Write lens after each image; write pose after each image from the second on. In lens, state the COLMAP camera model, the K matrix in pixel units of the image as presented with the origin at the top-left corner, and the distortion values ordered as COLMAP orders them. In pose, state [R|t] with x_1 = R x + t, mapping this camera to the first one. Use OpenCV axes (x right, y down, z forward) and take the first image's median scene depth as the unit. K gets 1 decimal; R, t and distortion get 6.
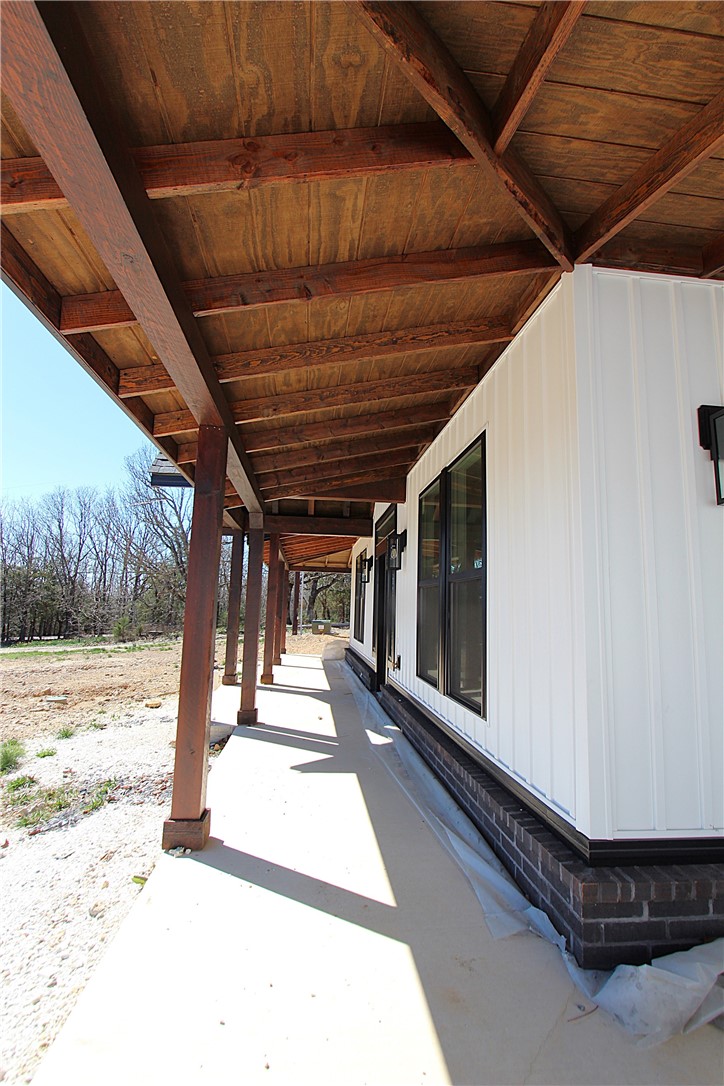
lens RADIAL K [[501.2, 0, 362.0], [0, 501.2, 543.0], [0, 0, 1]] dist [-0.013081, -0.000198]
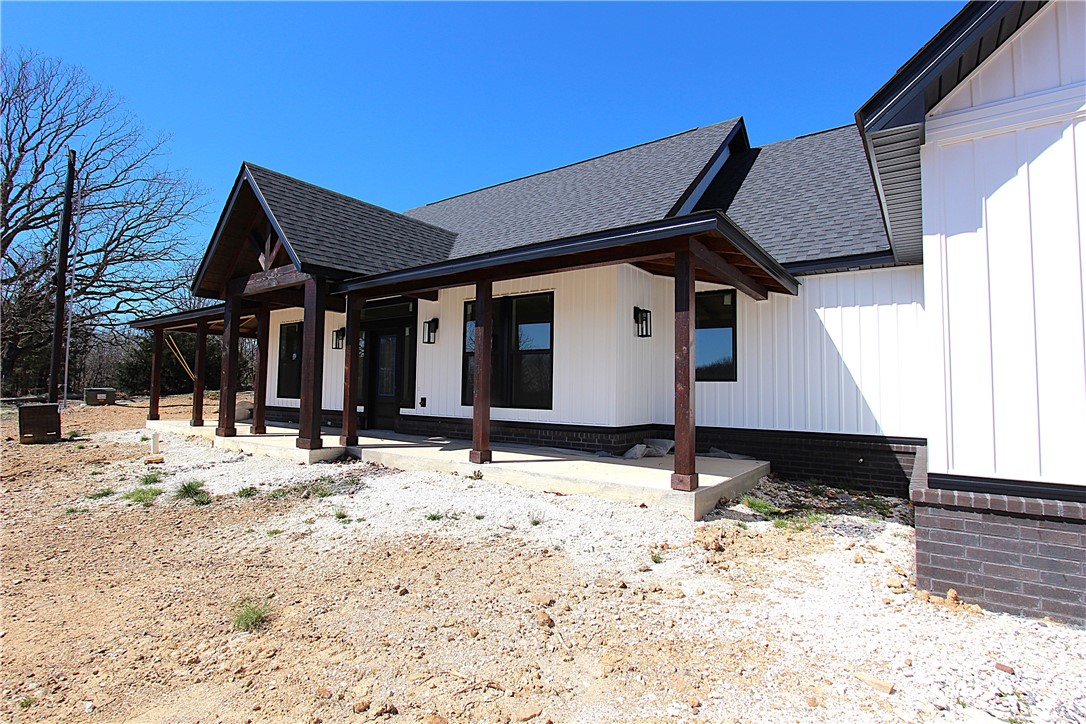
lens RADIAL K [[501.2, 0, 556.3], [0, 501.2, 361.9], [0, 0, 1]] dist [-0.013081, -0.000198]
pose [[0.673350, 0.020268, 0.739046, -0.616073], [-0.093431, 0.993943, 0.057868, -0.013353], [-0.733396, -0.108015, 0.671165, -0.265714]]
